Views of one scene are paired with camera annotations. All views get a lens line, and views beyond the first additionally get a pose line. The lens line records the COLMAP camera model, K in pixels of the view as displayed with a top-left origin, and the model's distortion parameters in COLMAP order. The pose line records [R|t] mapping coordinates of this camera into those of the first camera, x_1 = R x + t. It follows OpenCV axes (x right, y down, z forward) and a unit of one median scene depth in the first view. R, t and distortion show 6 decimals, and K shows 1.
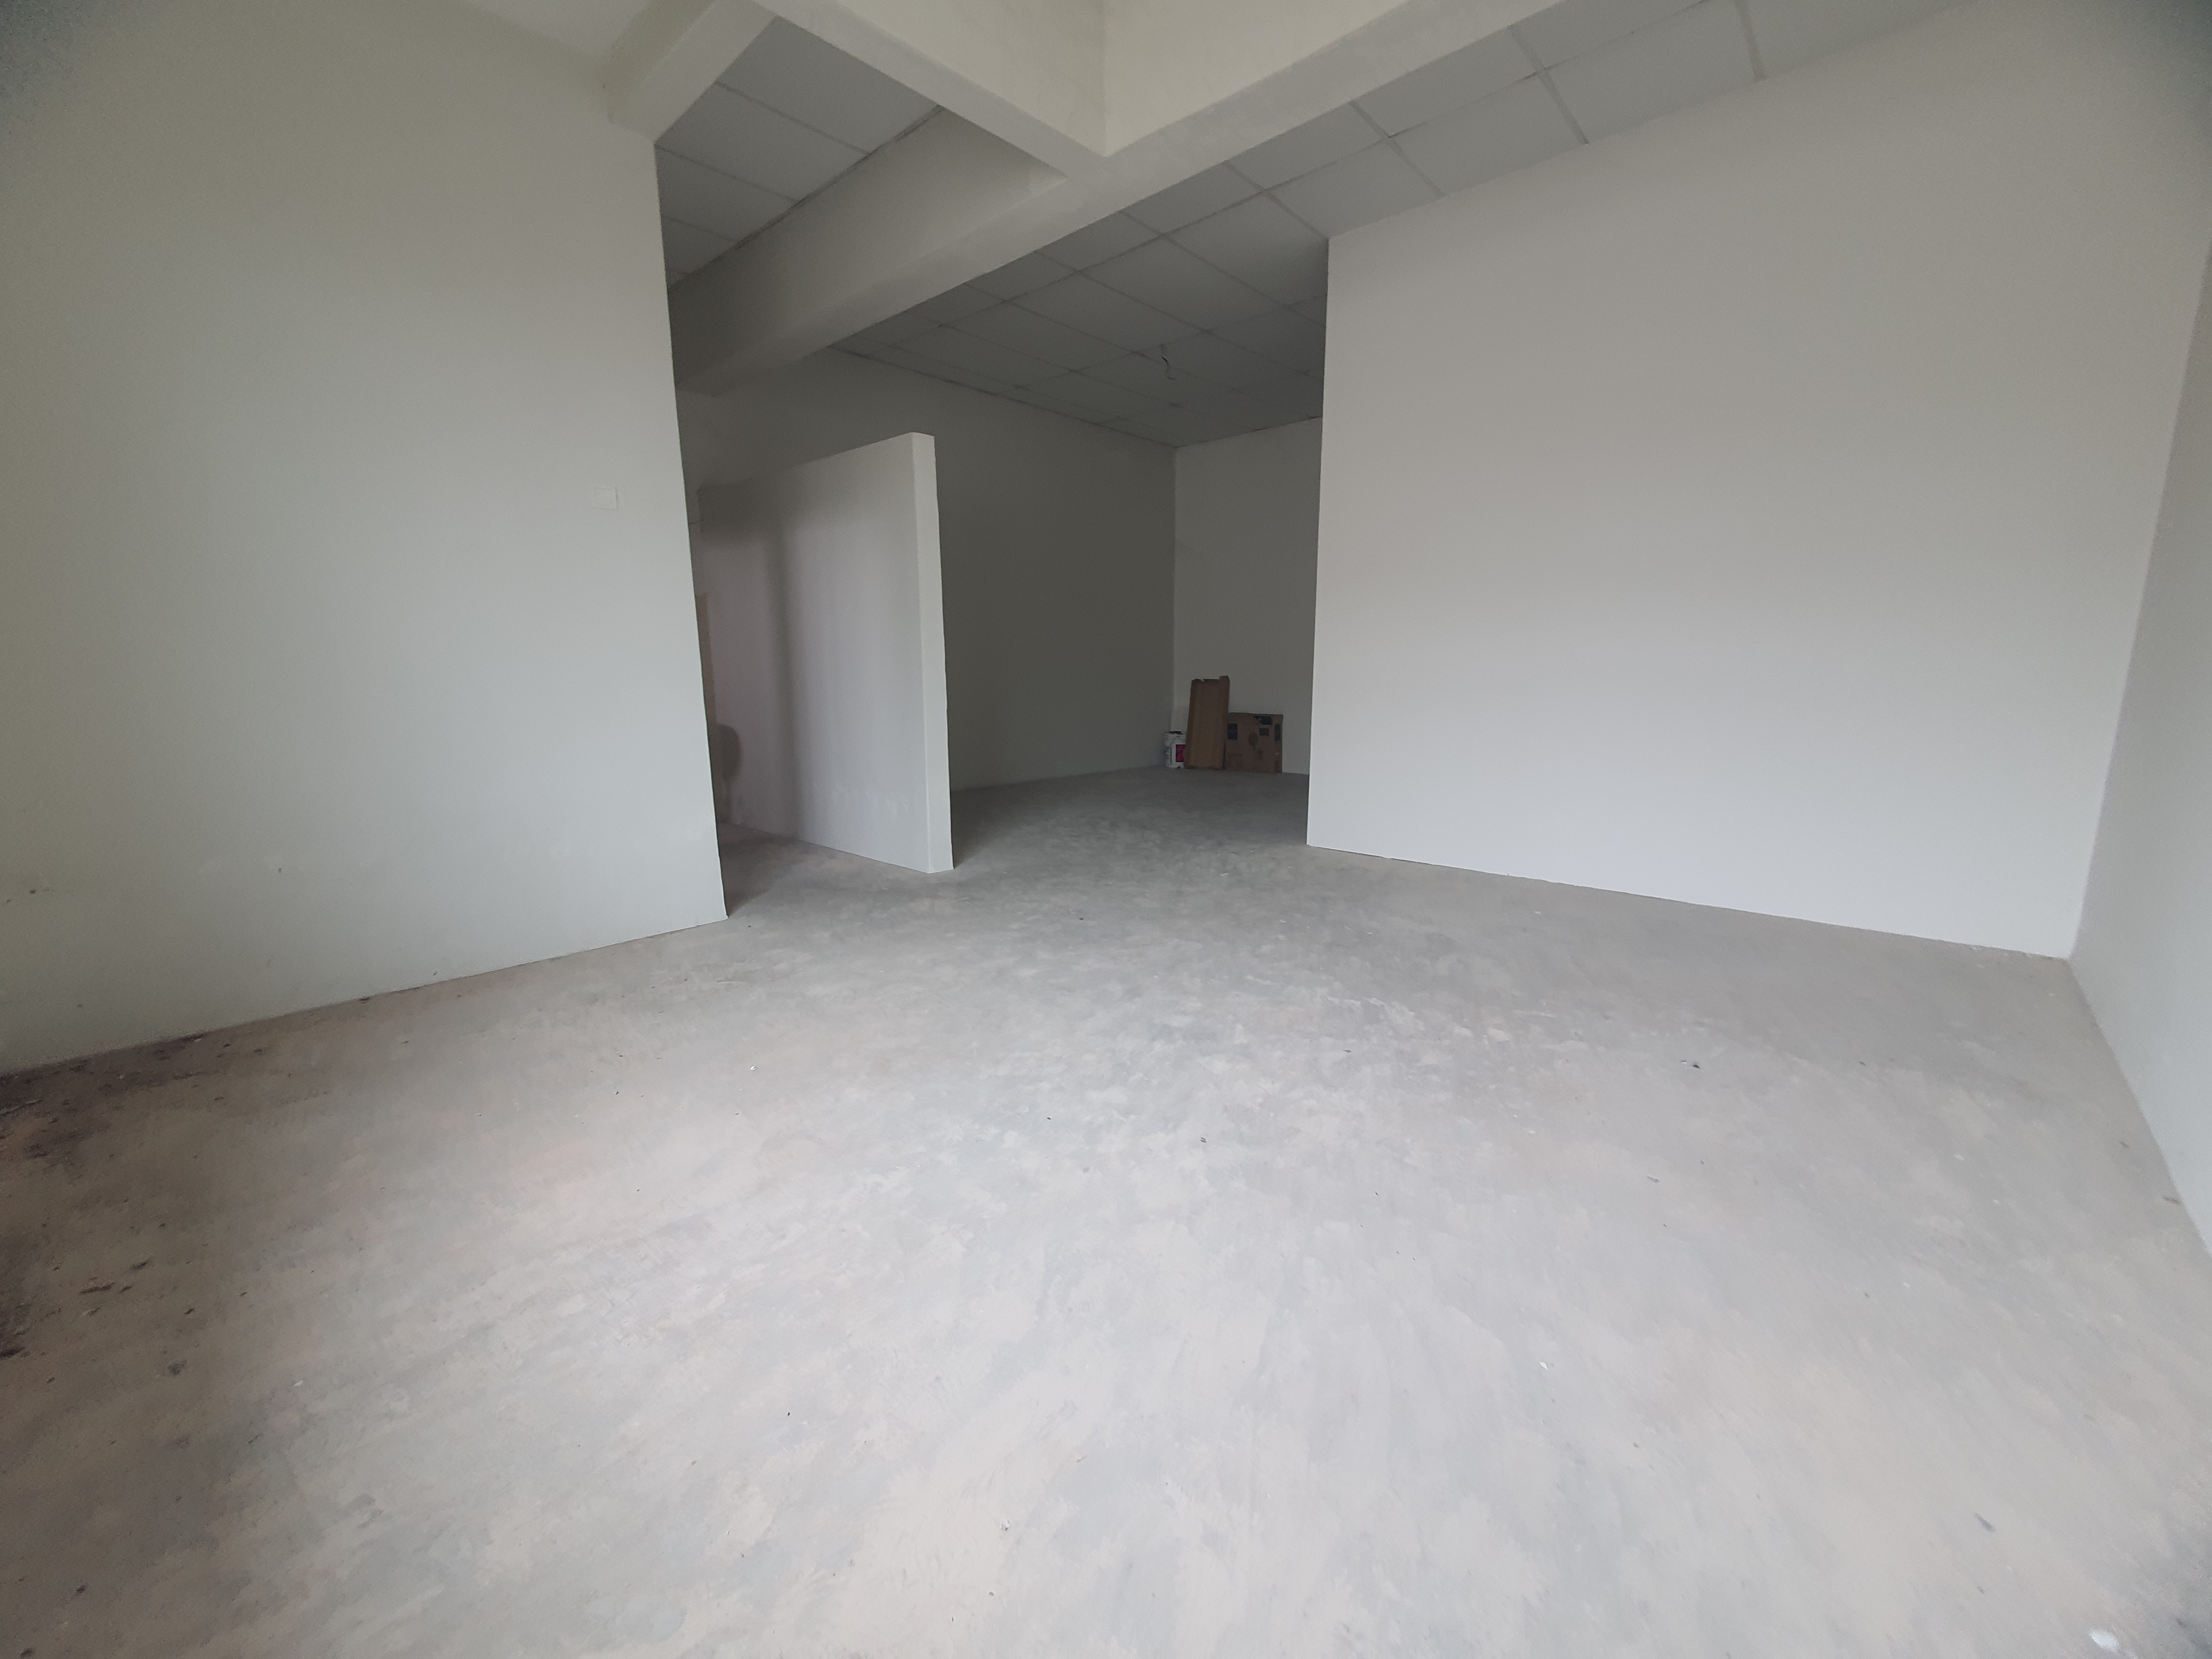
lens RADIAL K [[879.2, 0, 1113.1], [0, 879.2, 830.1], [0, 0, 1]] dist [0.001907, -0.002673]
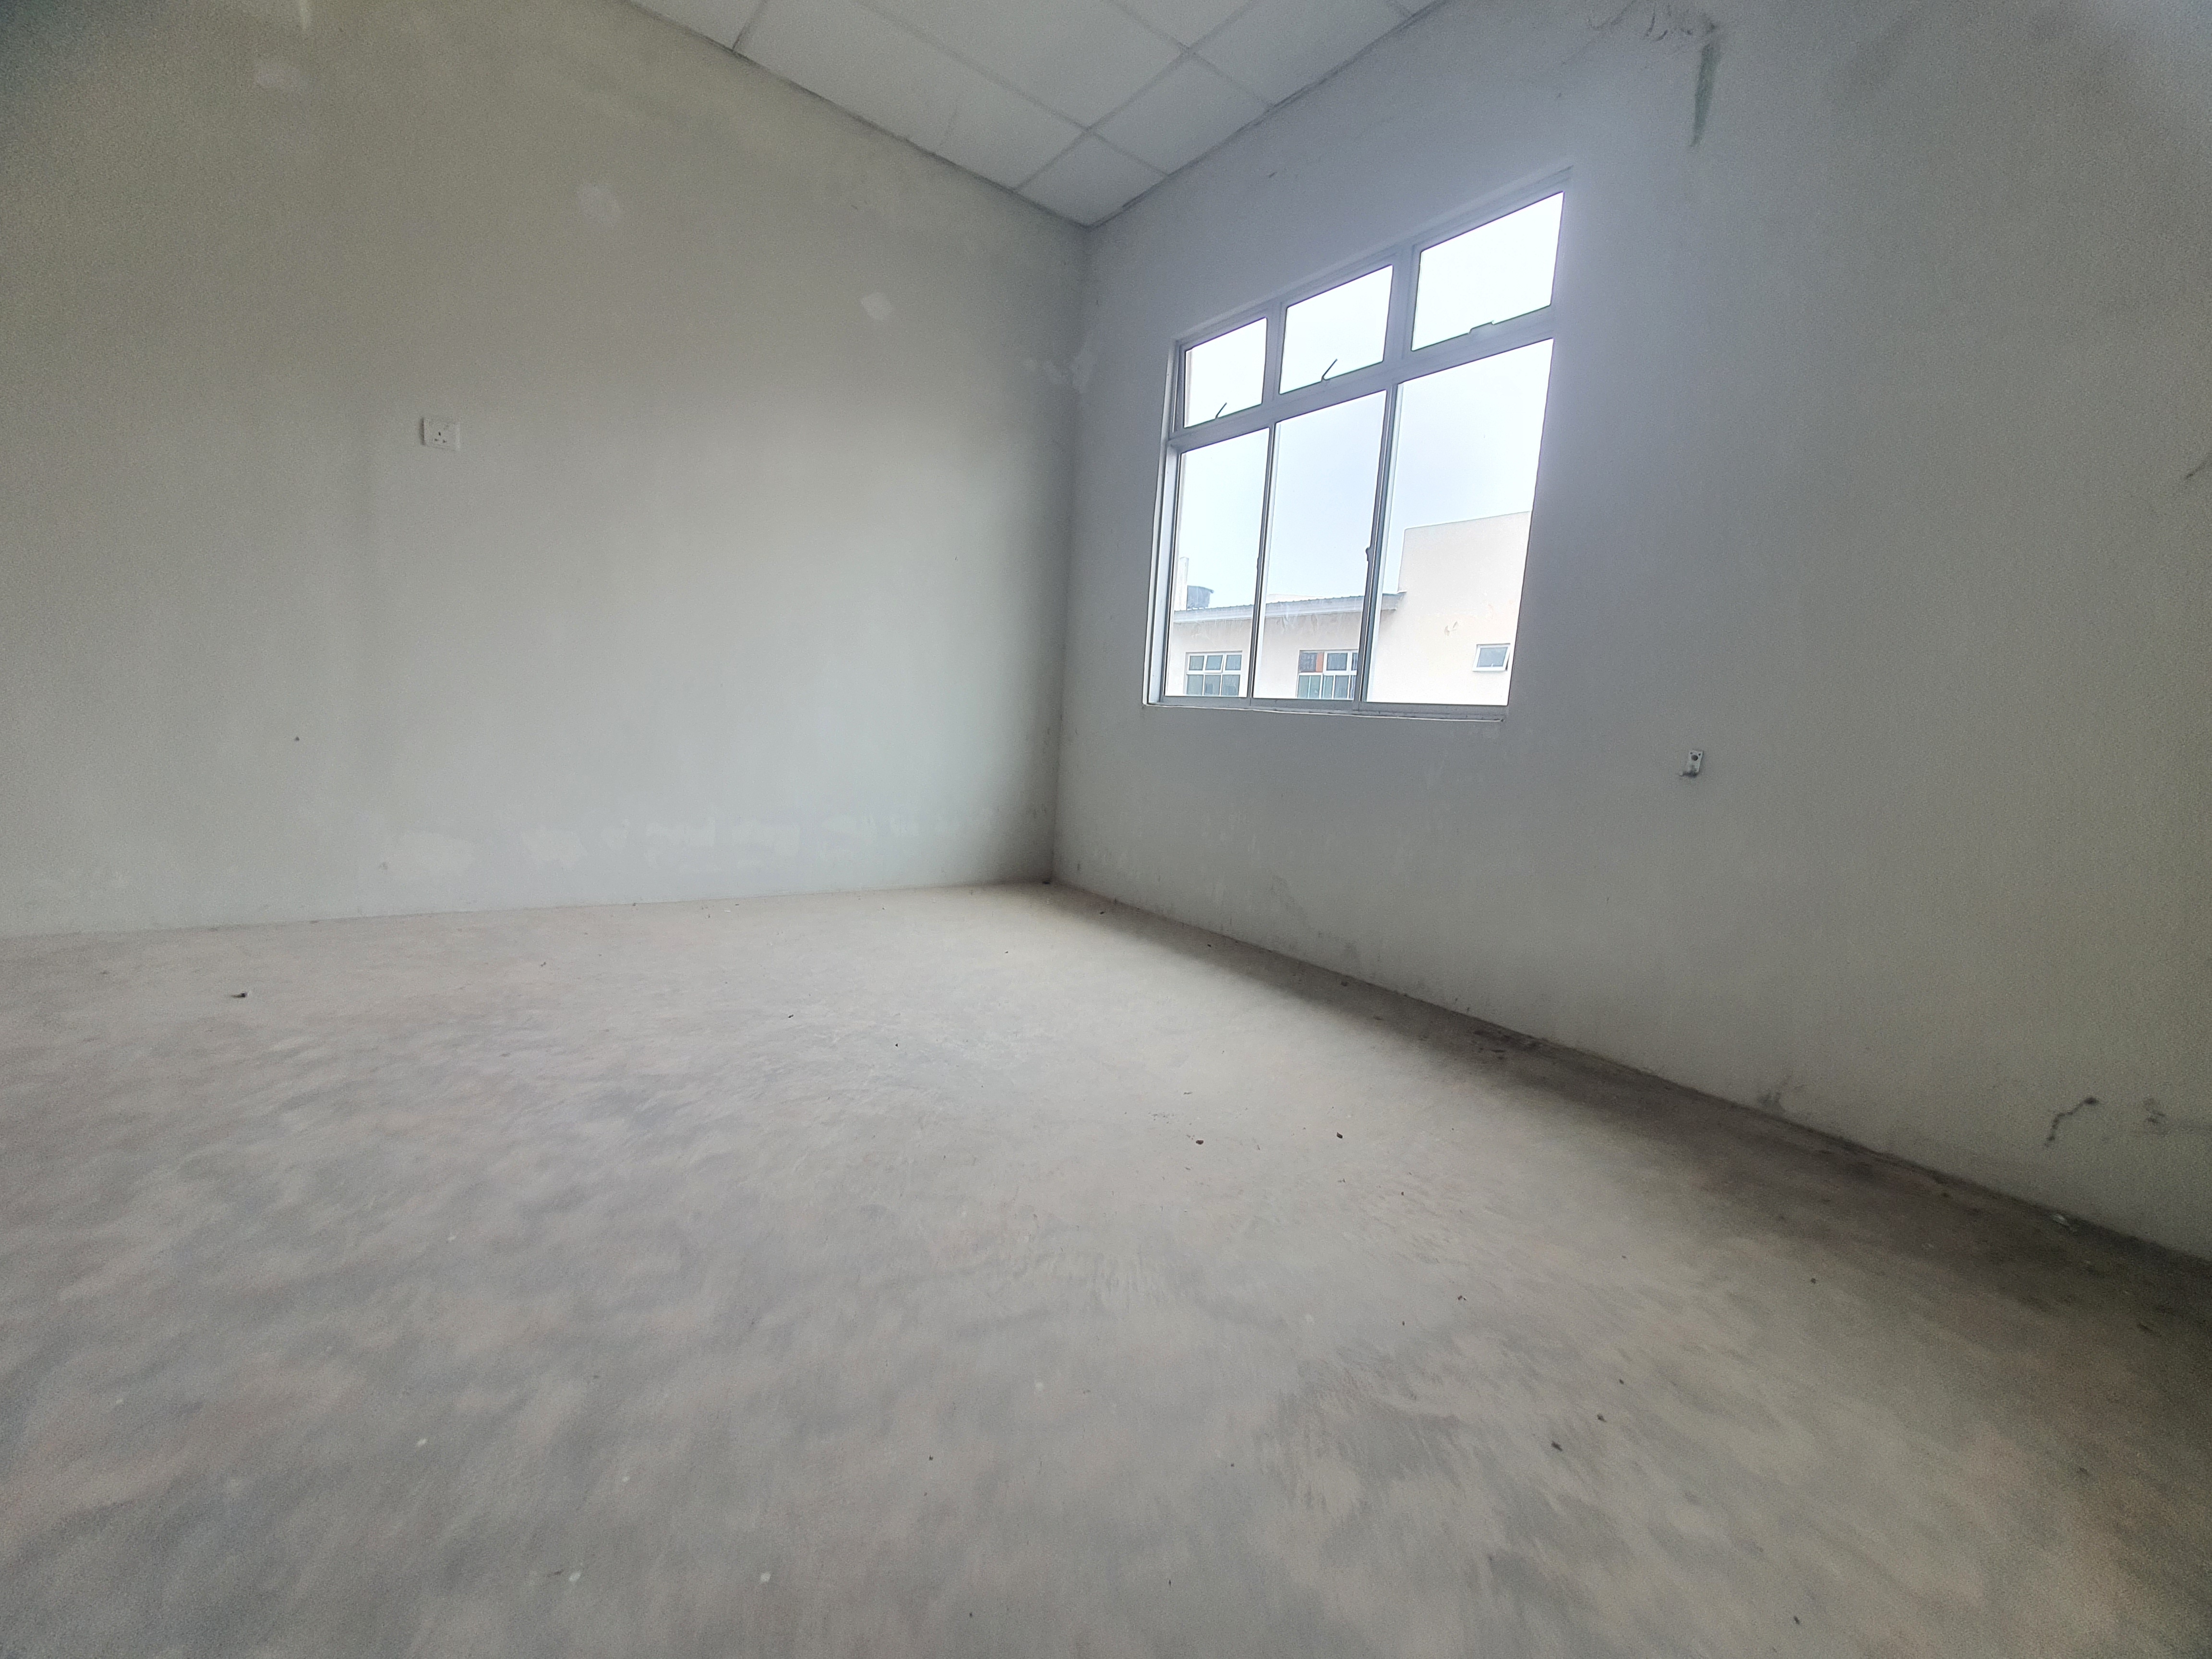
lens RADIAL K [[876.3, 0, 1110.1], [0, 876.3, 834.6], [0, 0, 1]] dist [-0.003068, -0.000023]
pose [[-0.980328, -0.089648, 0.175839, -0.402702], [-0.033084, 0.952929, 0.301383, -0.206268], [-0.194581, 0.289637, -0.937149, 1.520305]]
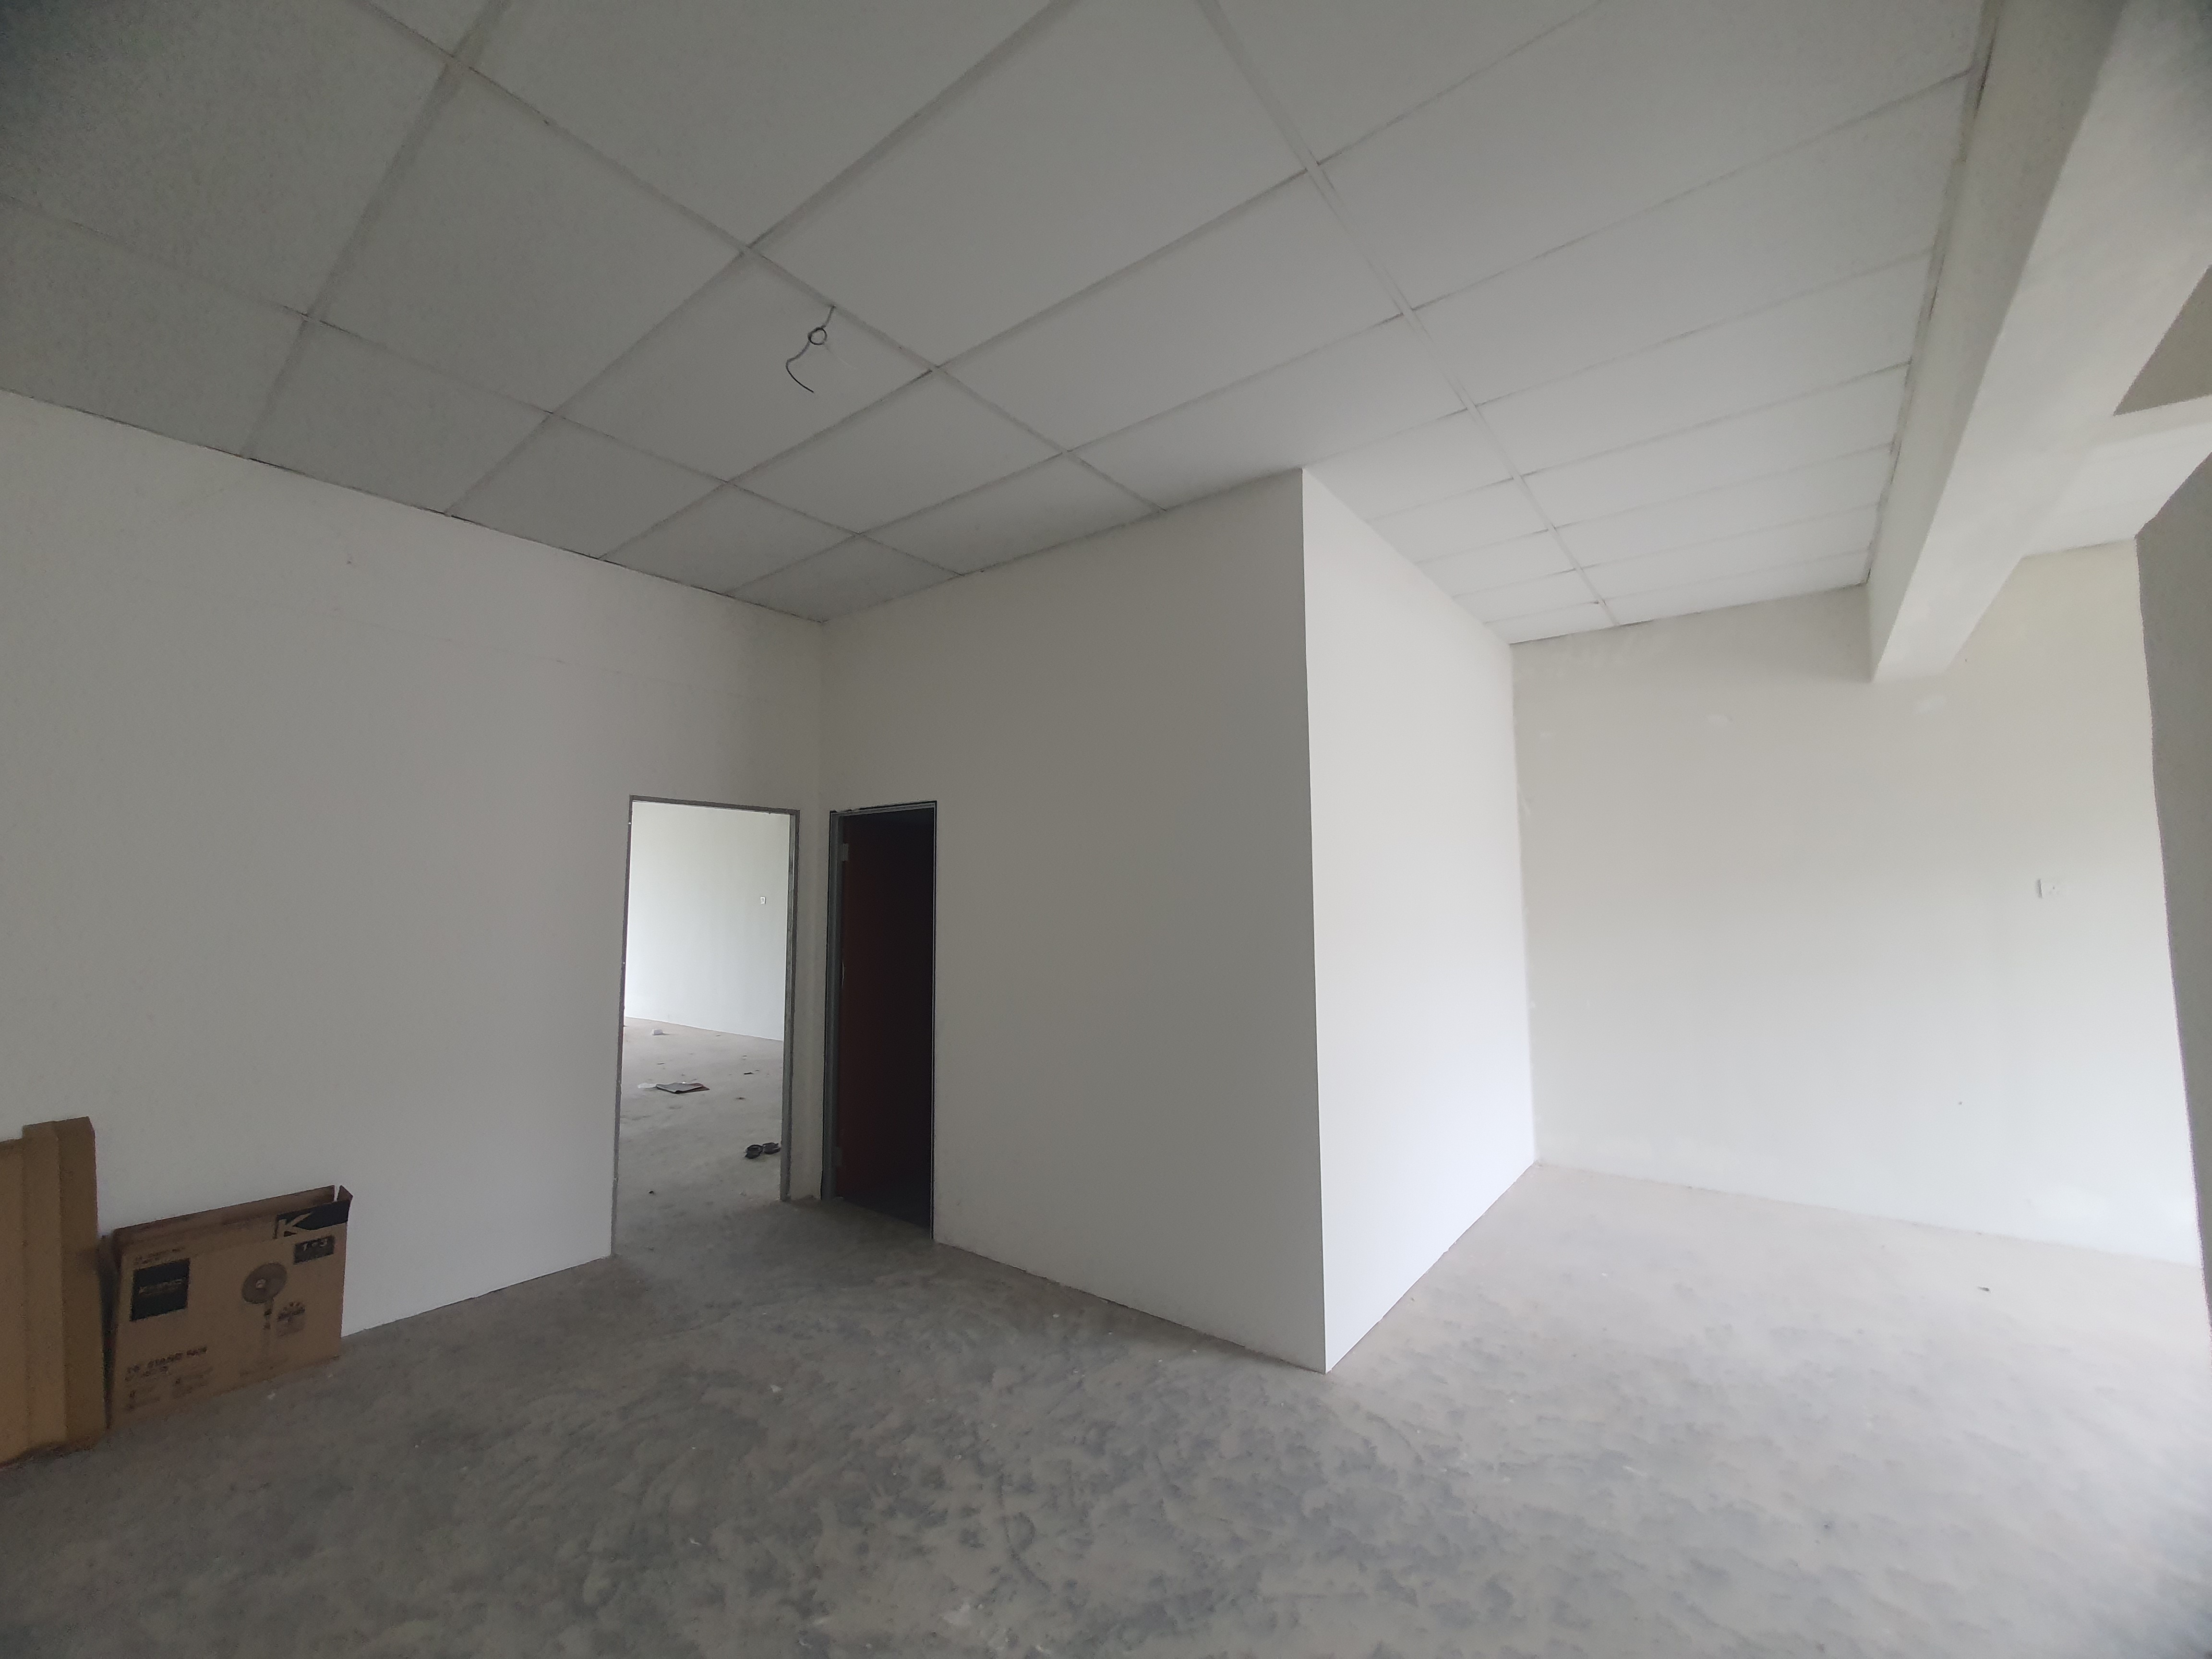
lens RADIAL K [[876.3, 0, 1110.1], [0, 876.3, 834.6], [0, 0, 1]] dist [-0.003068, -0.000023]
pose [[-0.105449, 0.097180, 0.989665, -0.714540], [0.180417, 0.980567, -0.077063, -0.623425], [-0.977921, 0.170426, -0.120933, 2.354139]]
